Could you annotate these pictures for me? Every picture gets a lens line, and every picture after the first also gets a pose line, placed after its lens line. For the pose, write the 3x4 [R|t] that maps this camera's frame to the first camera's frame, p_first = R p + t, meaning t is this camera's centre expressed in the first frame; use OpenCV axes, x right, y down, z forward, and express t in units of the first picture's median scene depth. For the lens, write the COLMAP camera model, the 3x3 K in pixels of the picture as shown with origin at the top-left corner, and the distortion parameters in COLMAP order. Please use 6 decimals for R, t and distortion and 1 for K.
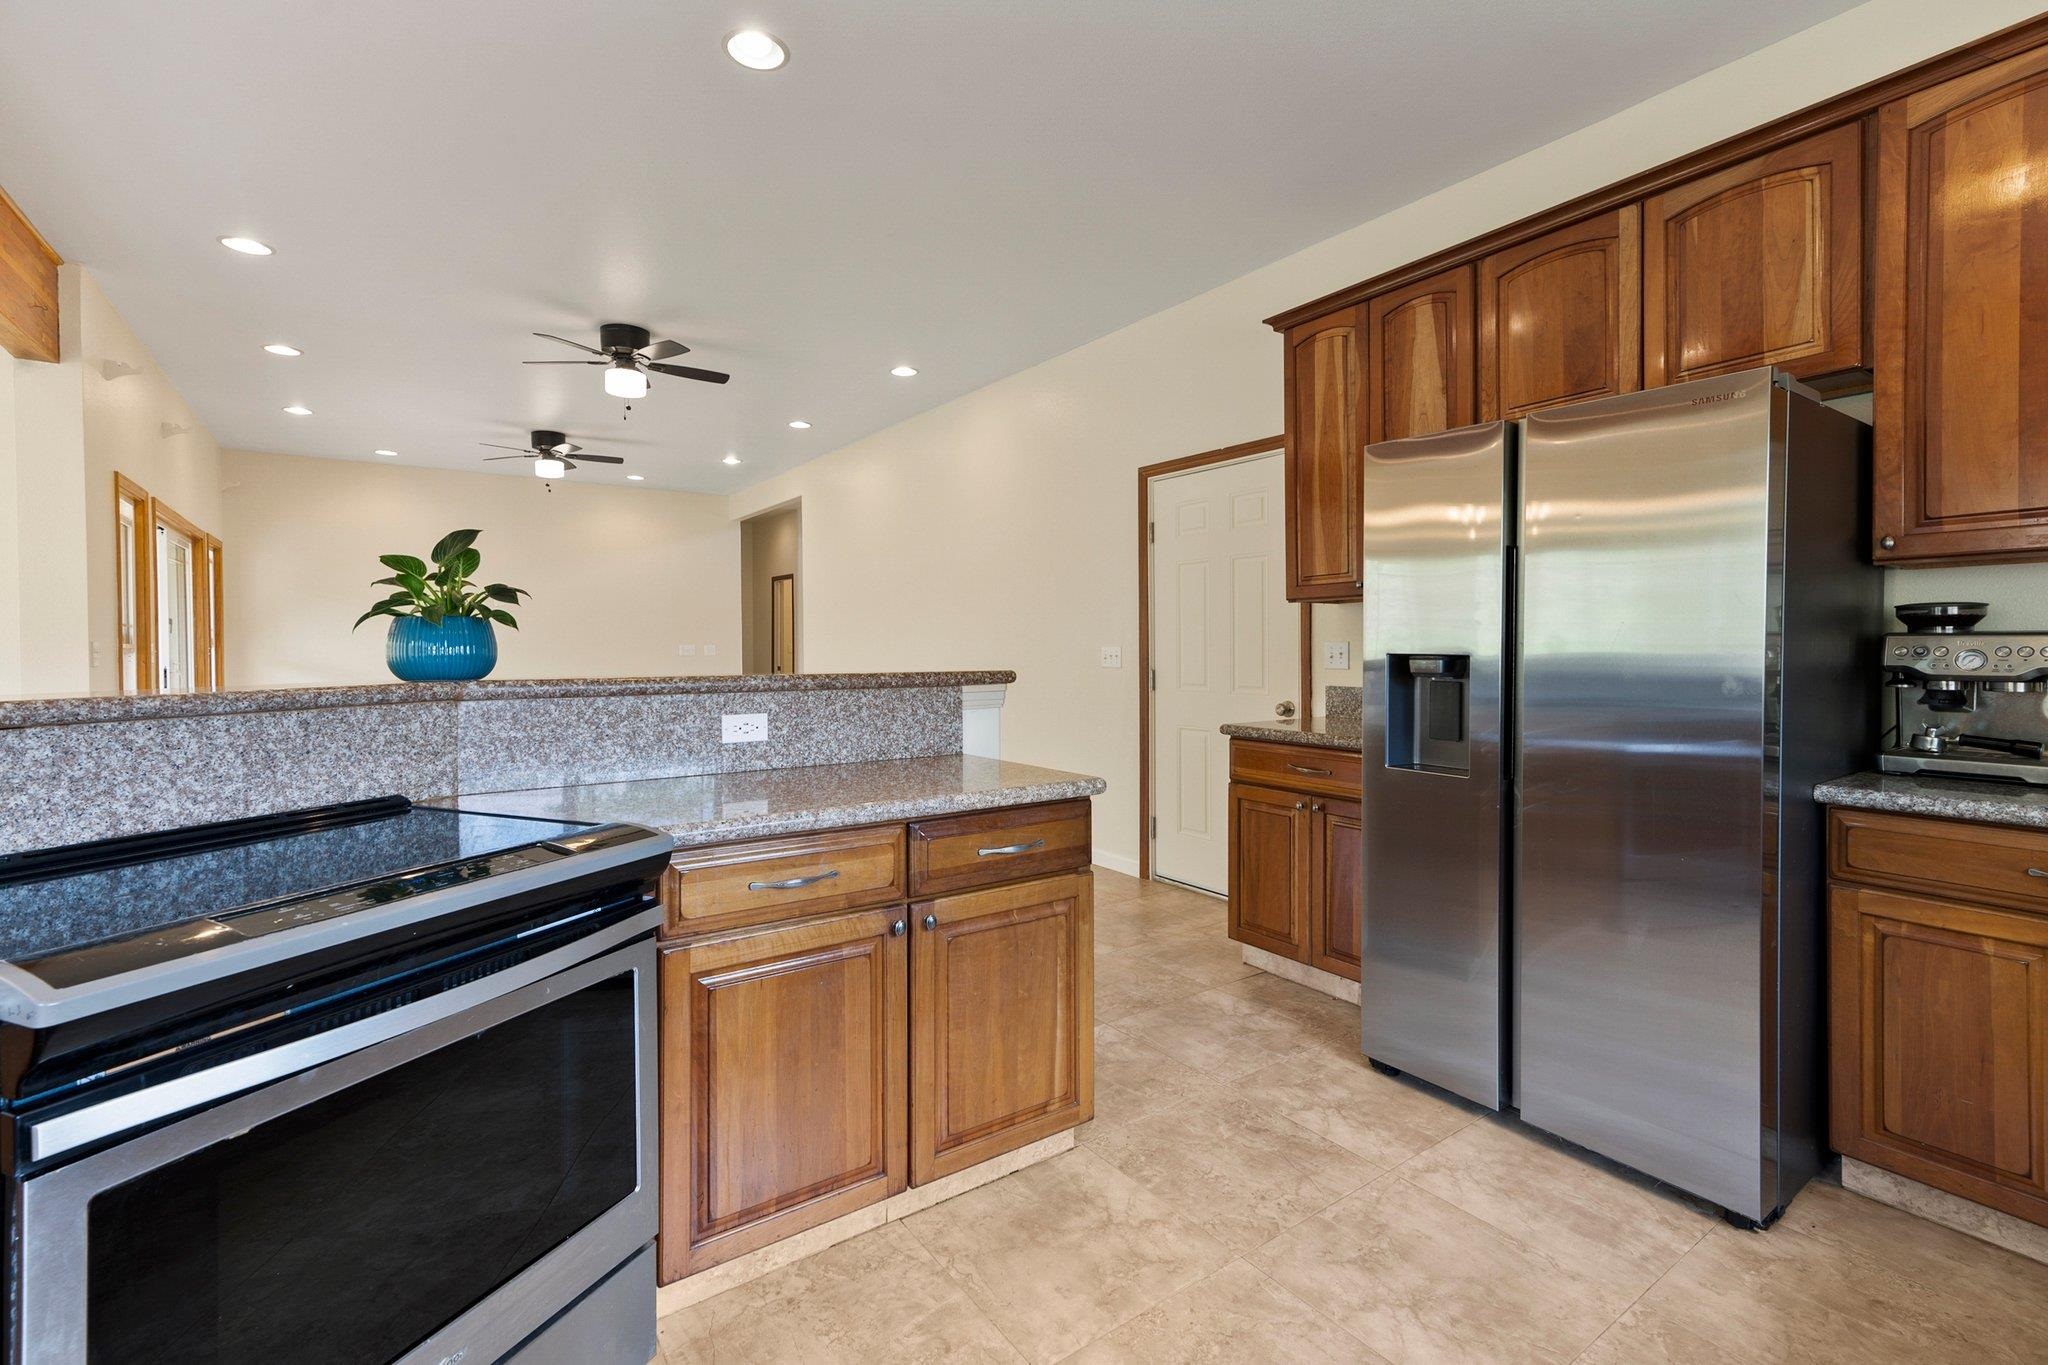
lens RADIAL K [[910.8, 0, 1026.7], [0, 910.8, 655.1], [0, 0, 1]] dist [0.021158, 0.000352]
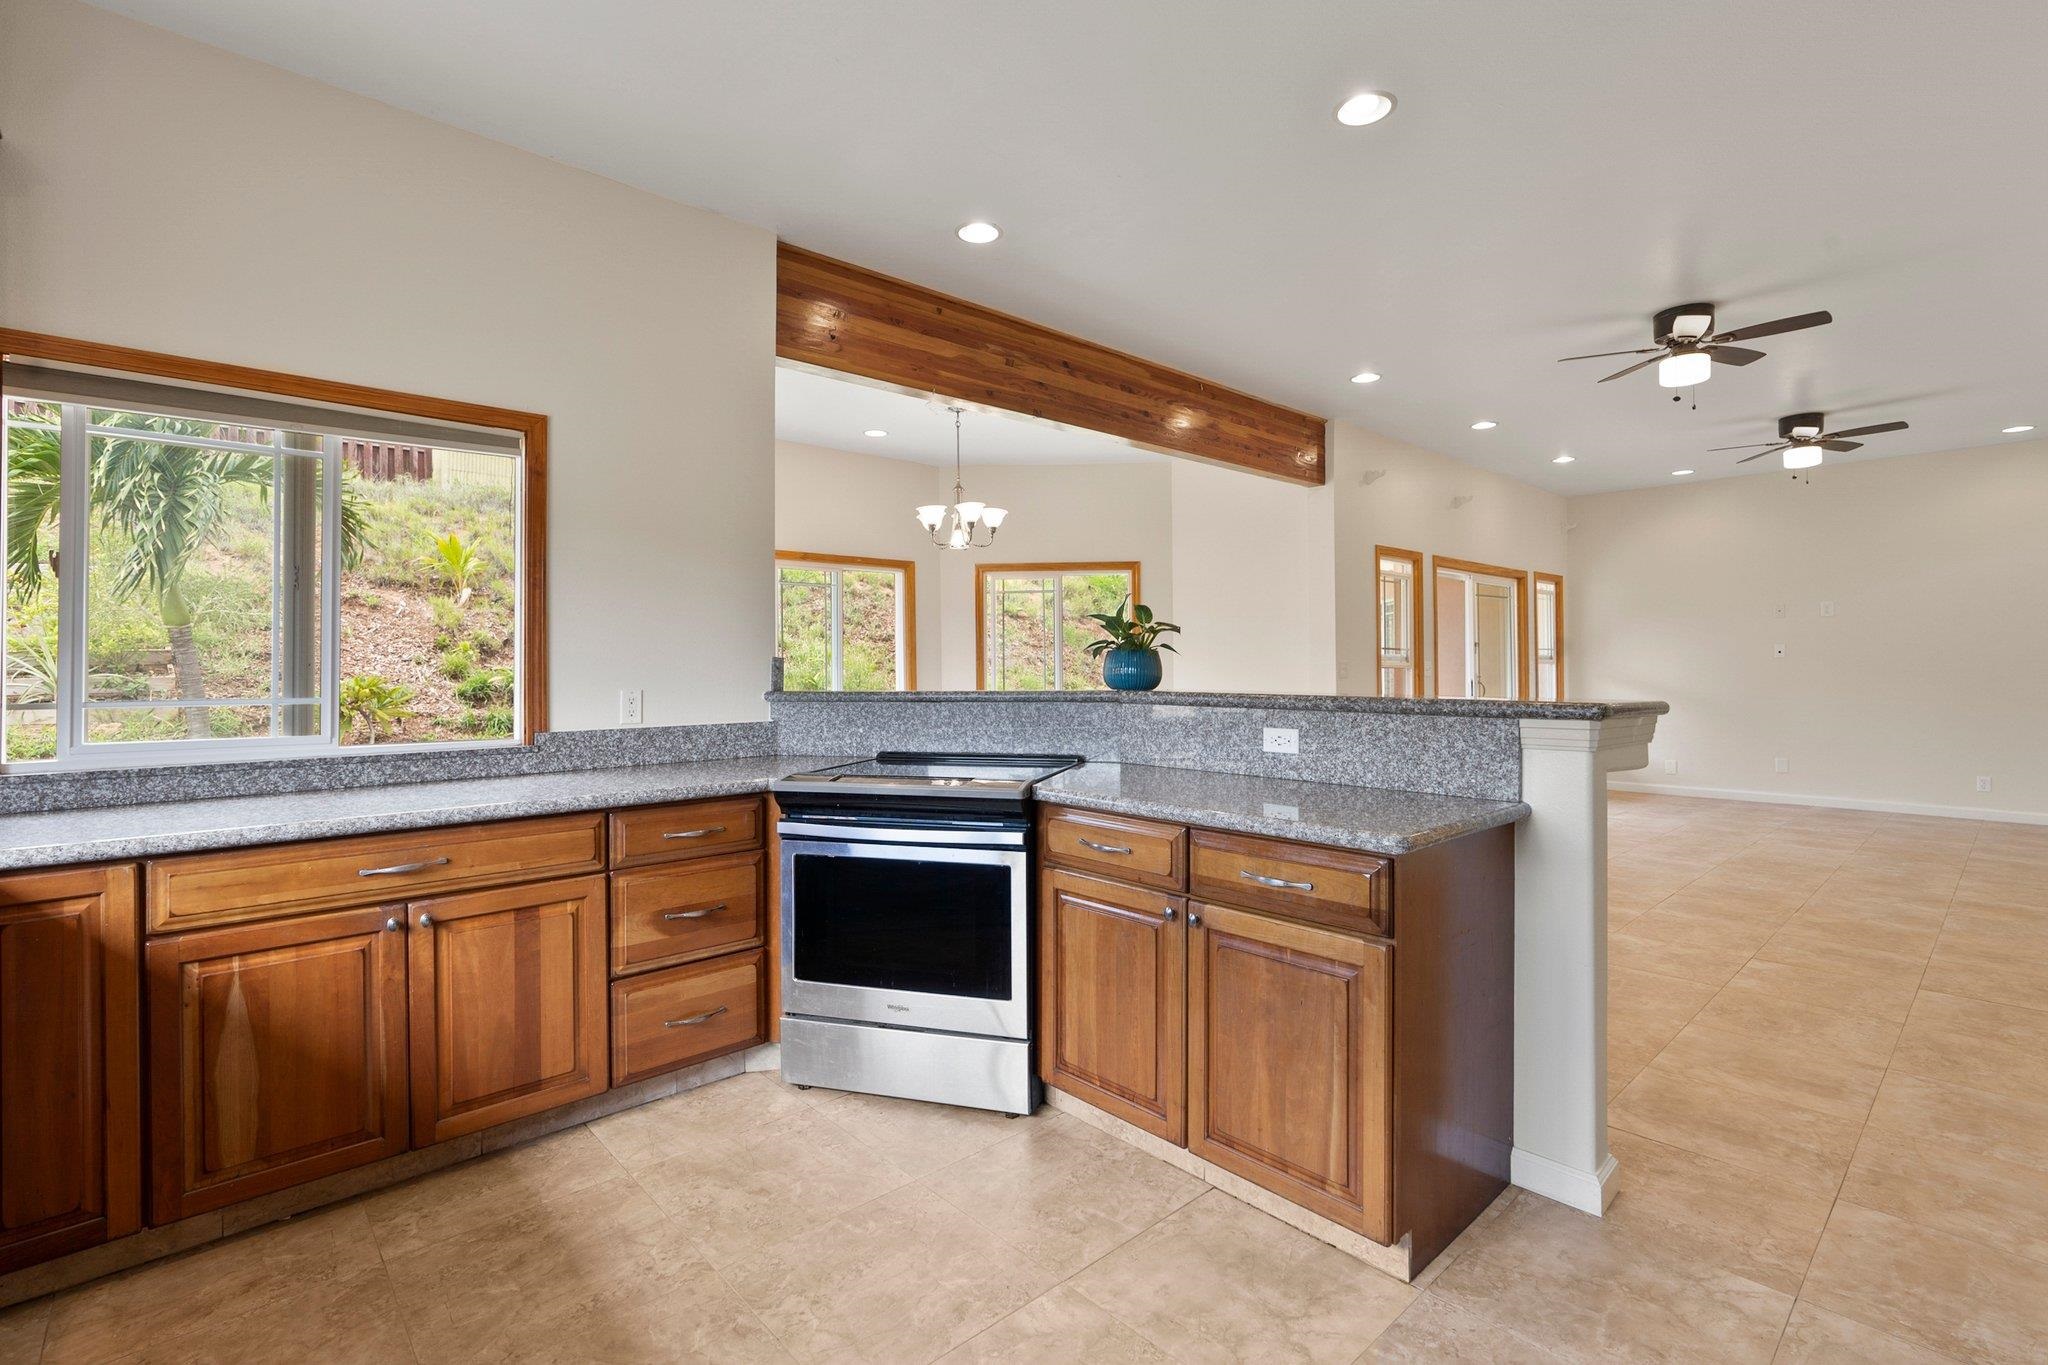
lens RADIAL K [[931.3, 0, 1026.6], [0, 931.3, 662.1], [0, 0, 1]] dist [0.002013, 0.000349]
pose [[0.127931, -0.001149, -0.991782, 0.894717], [-0.006726, 0.999975, -0.002026, -0.015348], [0.991760, 0.006930, 0.127920, 0.589771]]
